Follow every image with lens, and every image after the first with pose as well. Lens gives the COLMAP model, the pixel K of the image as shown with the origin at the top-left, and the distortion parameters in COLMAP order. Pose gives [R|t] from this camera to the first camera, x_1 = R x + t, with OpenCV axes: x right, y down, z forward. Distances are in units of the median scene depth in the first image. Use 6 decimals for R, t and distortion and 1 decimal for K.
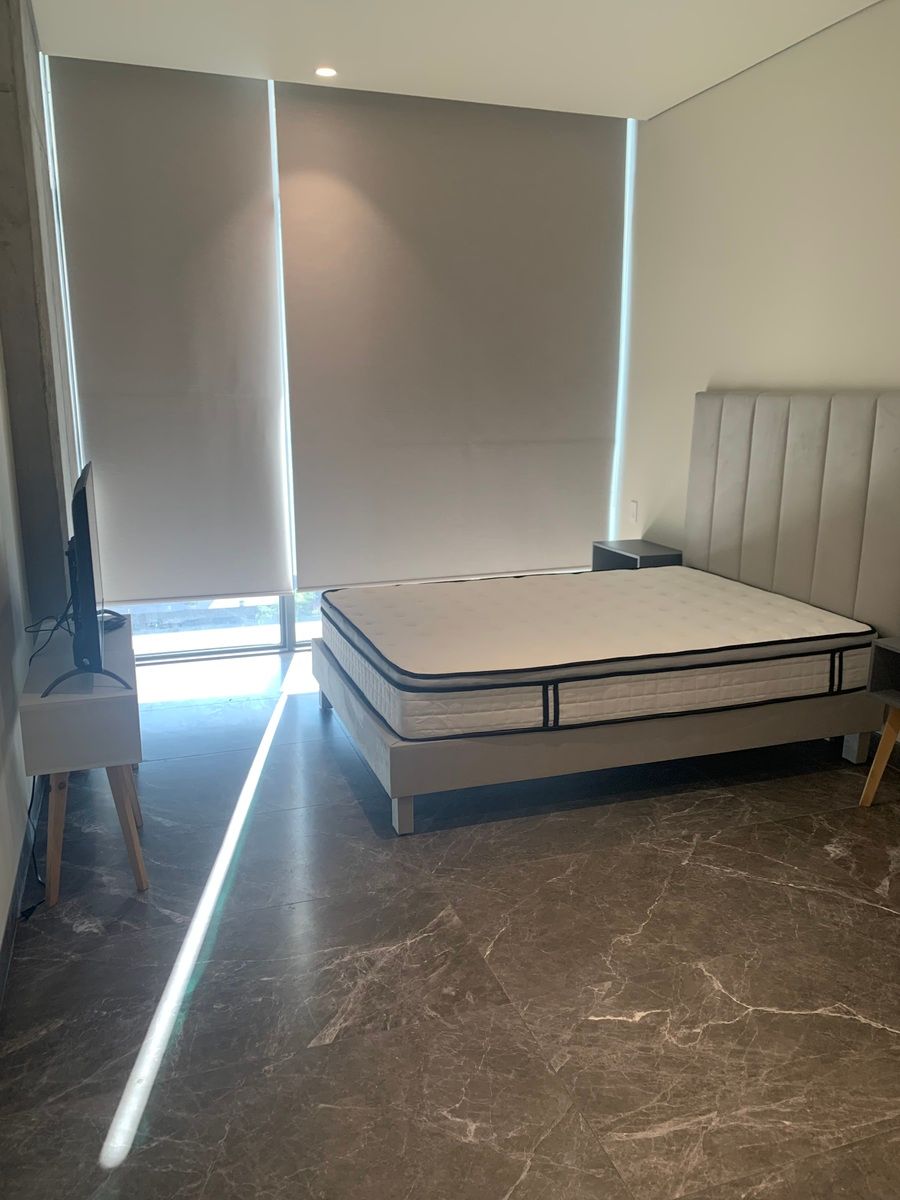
lens RADIAL K [[927.6, 0, 445.9], [0, 927.6, 601.7], [0, 0, 1]] dist [0.004701, 0.009568]
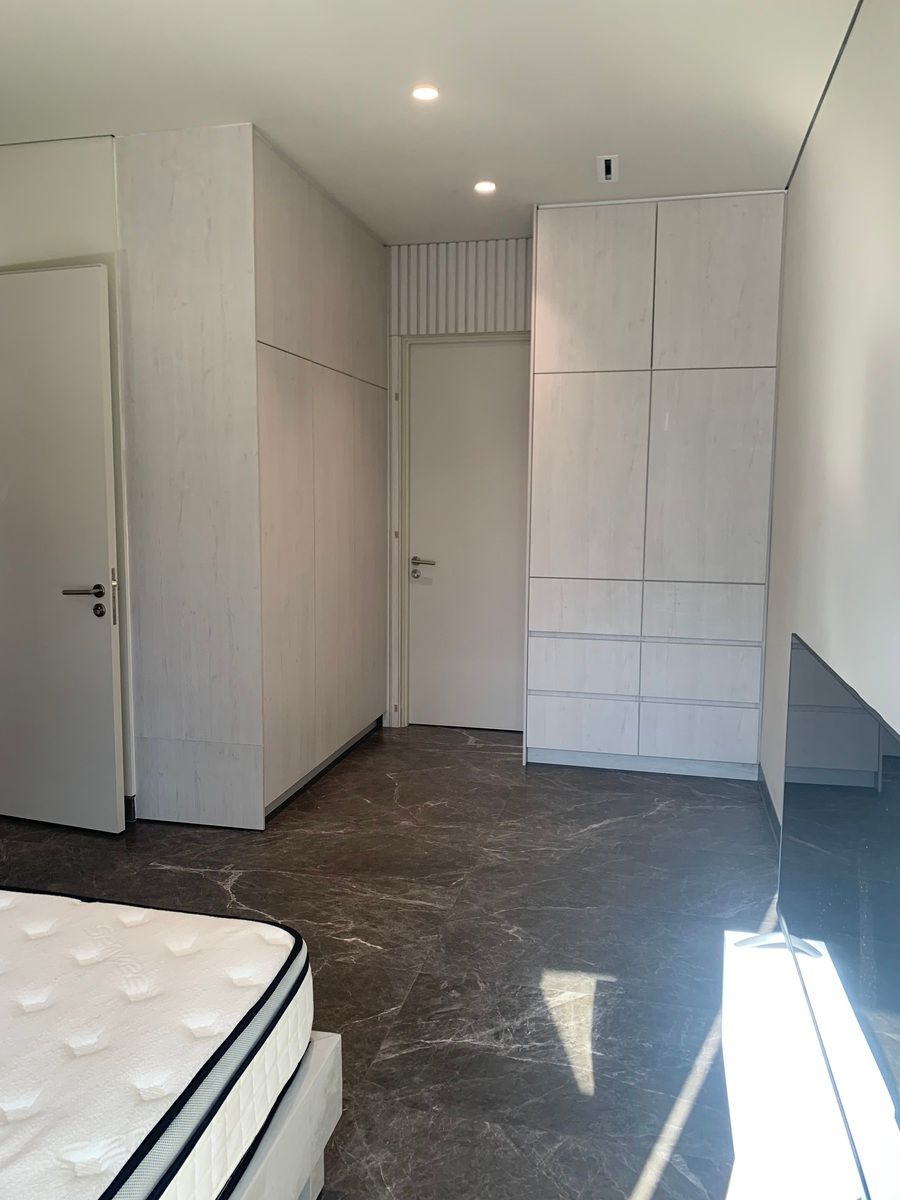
lens RADIAL K [[927.6, 0, 444.1], [0, 927.6, 599.4], [0, 0, 1]] dist [0.004701, 0.009568]
pose [[-0.845956, -0.068833, 0.528791, -0.581172], [0.116678, 0.943713, 0.309504, -0.419284], [-0.520331, 0.323525, -0.790308, 1.812192]]
